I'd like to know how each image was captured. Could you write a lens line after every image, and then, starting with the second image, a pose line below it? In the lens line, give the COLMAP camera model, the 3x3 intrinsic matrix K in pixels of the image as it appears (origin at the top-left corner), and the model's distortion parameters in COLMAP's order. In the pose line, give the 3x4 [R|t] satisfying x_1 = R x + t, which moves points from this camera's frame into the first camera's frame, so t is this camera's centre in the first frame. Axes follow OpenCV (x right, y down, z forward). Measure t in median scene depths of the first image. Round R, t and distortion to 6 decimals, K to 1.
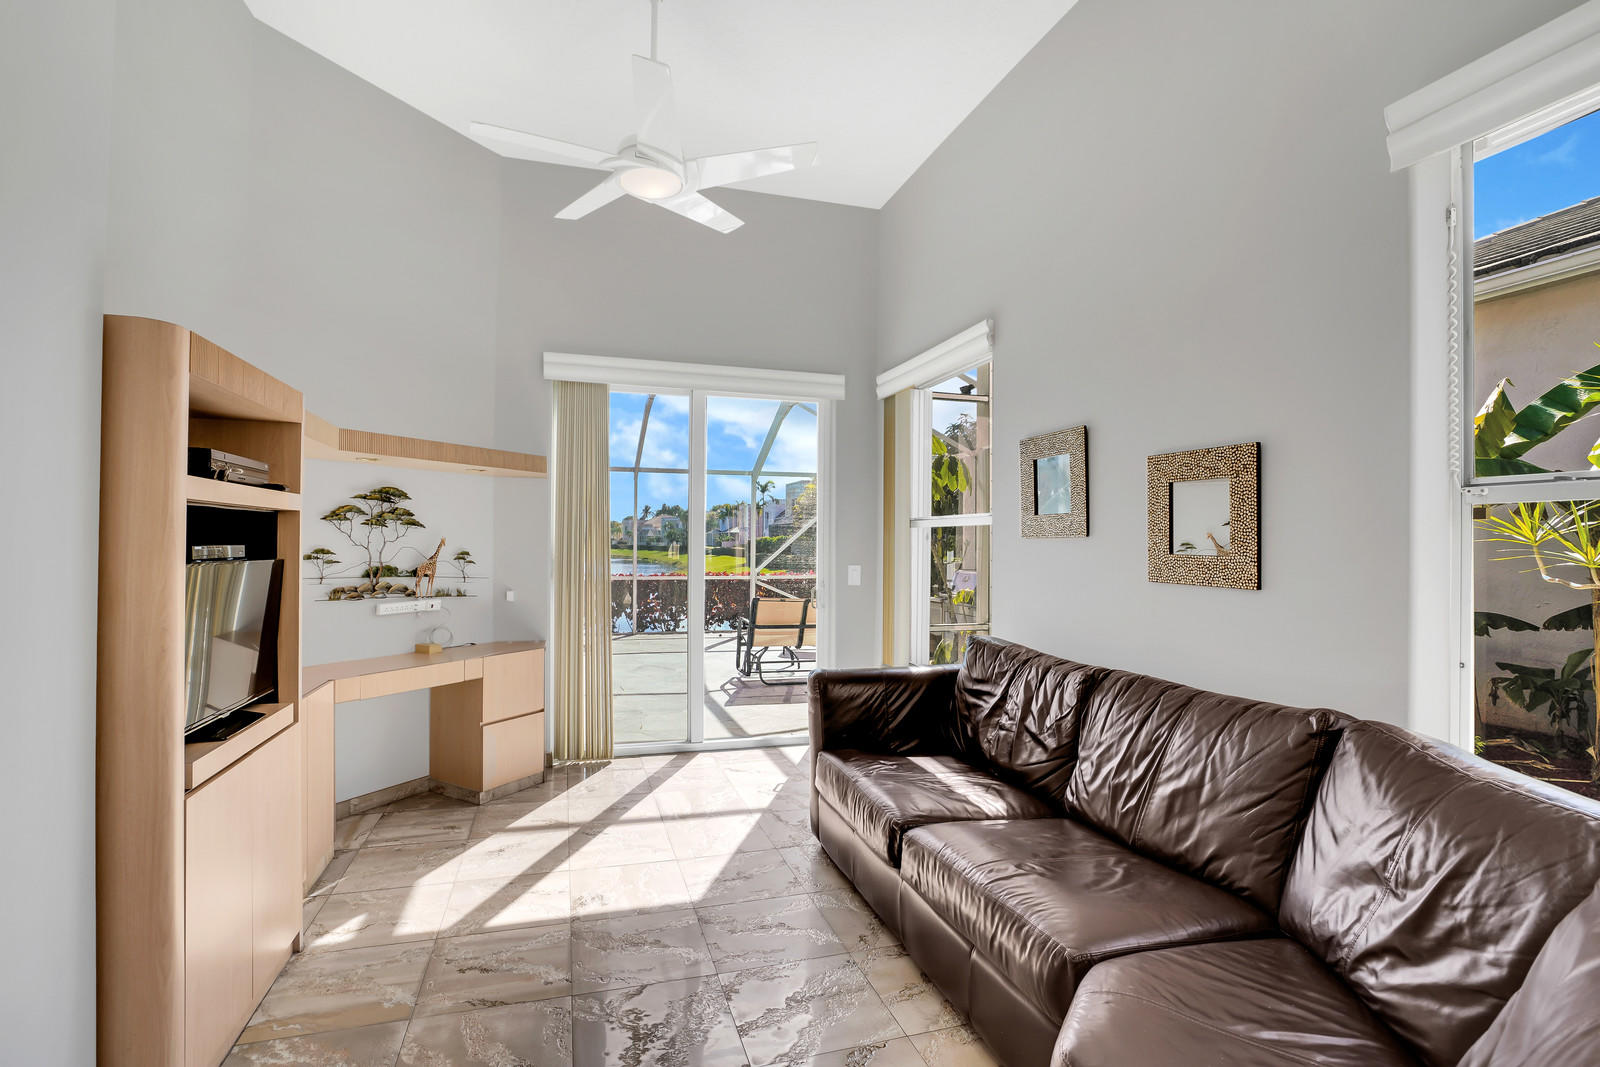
lens RADIAL K [[769.3, 0, 802.2], [0, 769.3, 538.4], [0, 0, 1]] dist [-0.018366, -0.000036]
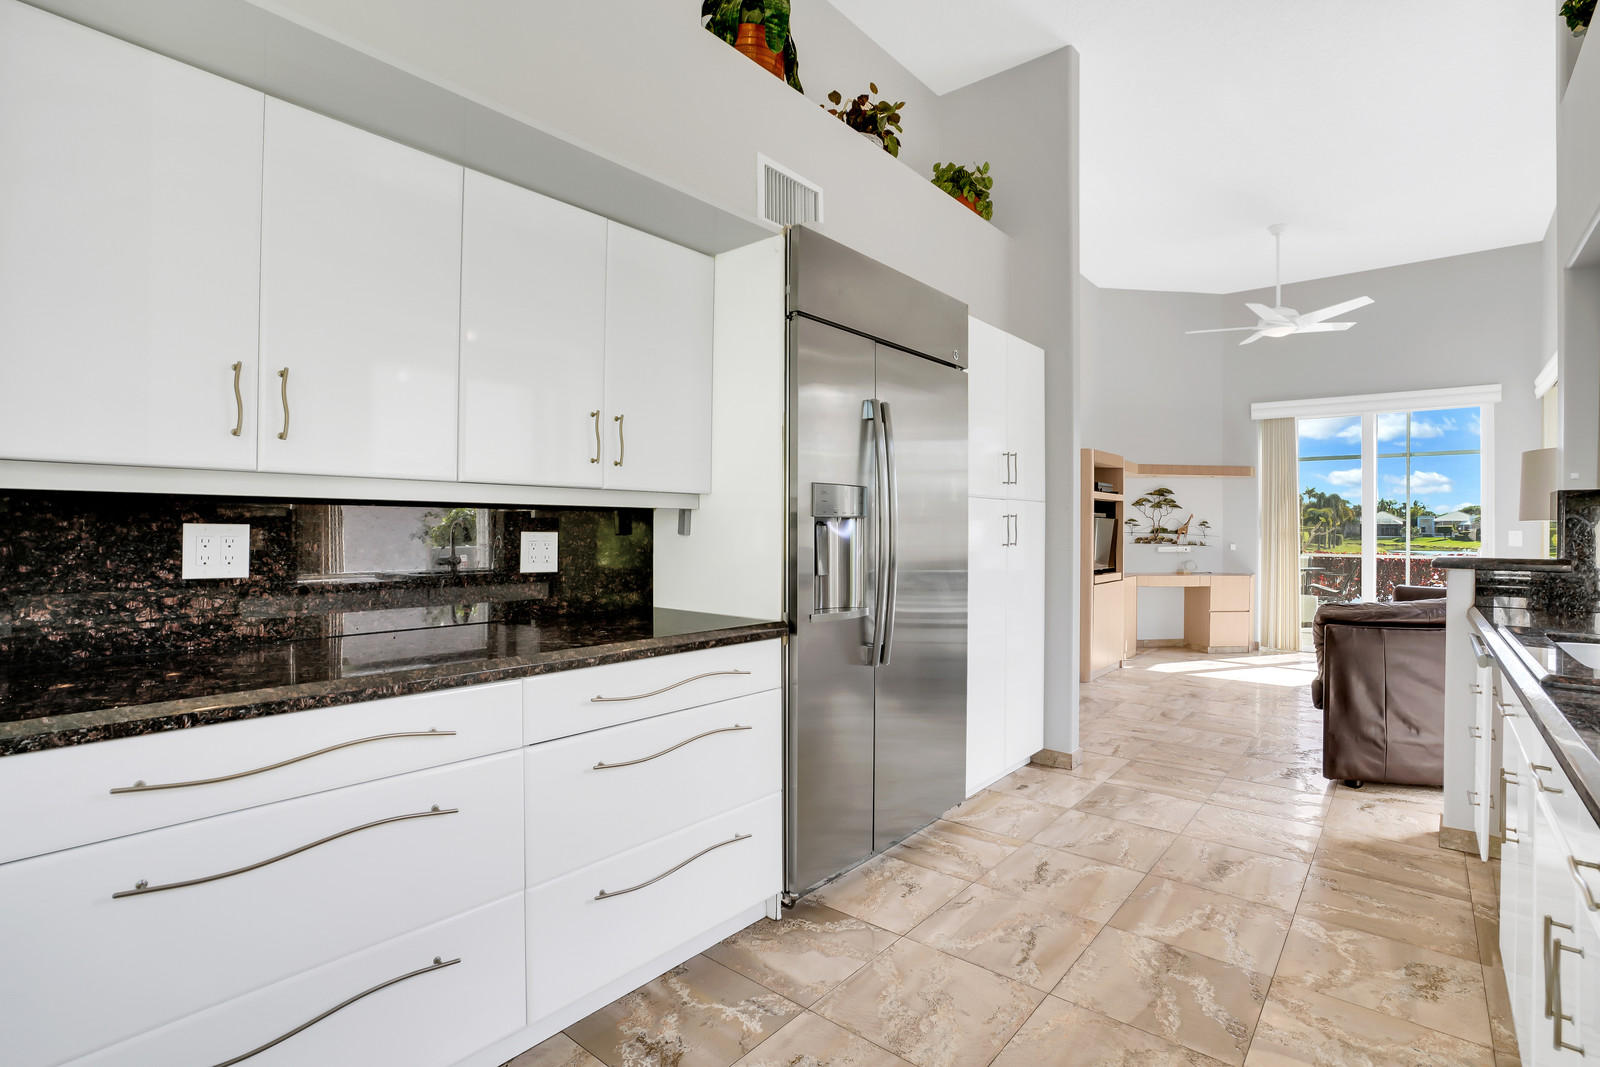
lens RADIAL K [[769.3, 0, 802.2], [0, 769.3, 538.4], [0, 0, 1]] dist [-0.018366, -0.000036]
pose [[0.562313, 0.004539, -0.826912, 0.591464], [0.004786, 0.999950, 0.008744, 0.041938], [0.826911, -0.008874, 0.562263, -0.916191]]
